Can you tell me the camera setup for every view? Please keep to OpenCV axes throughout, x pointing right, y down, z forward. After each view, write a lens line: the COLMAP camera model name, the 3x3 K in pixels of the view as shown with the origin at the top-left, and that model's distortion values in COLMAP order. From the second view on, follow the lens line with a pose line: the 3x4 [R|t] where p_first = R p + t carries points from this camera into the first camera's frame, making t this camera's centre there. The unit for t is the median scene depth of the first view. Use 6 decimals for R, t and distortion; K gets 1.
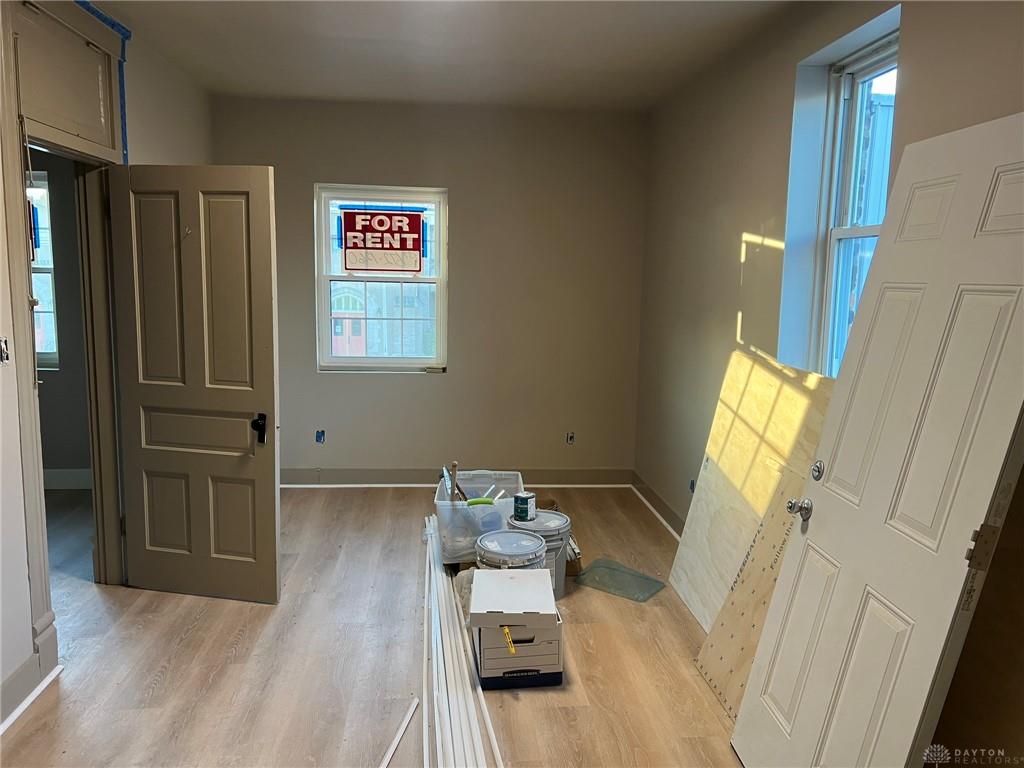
lens RADIAL K [[770.7, 0, 511.6], [0, 770.7, 383.5], [0, 0, 1]] dist [0.034698, 0.002765]
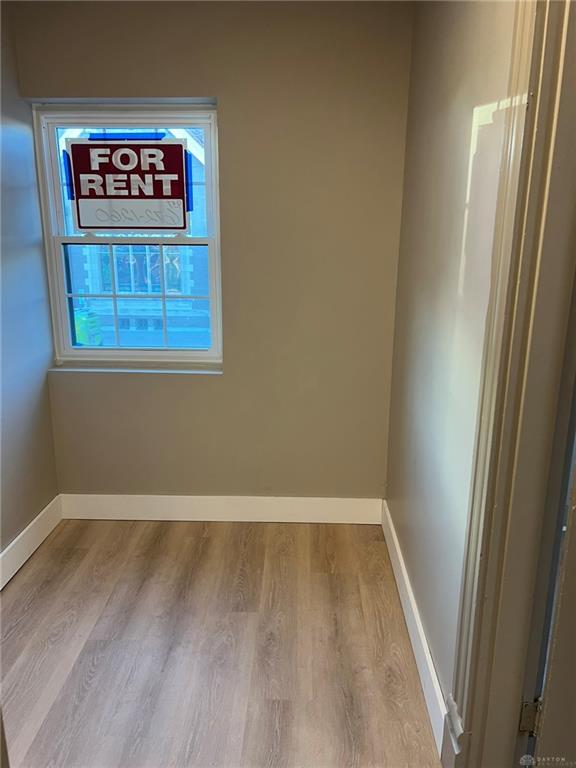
lens RADIAL K [[578.0, 0, 289.3], [0, 578.0, 383.1], [0, 0, 1]] dist [0.034698, 0.002765]
pose [[0.991591, 0.010247, -0.129004, 0.050346], [0.005335, 0.992776, 0.119863, -0.067424], [0.129300, -0.119544, 0.984373, 0.469426]]
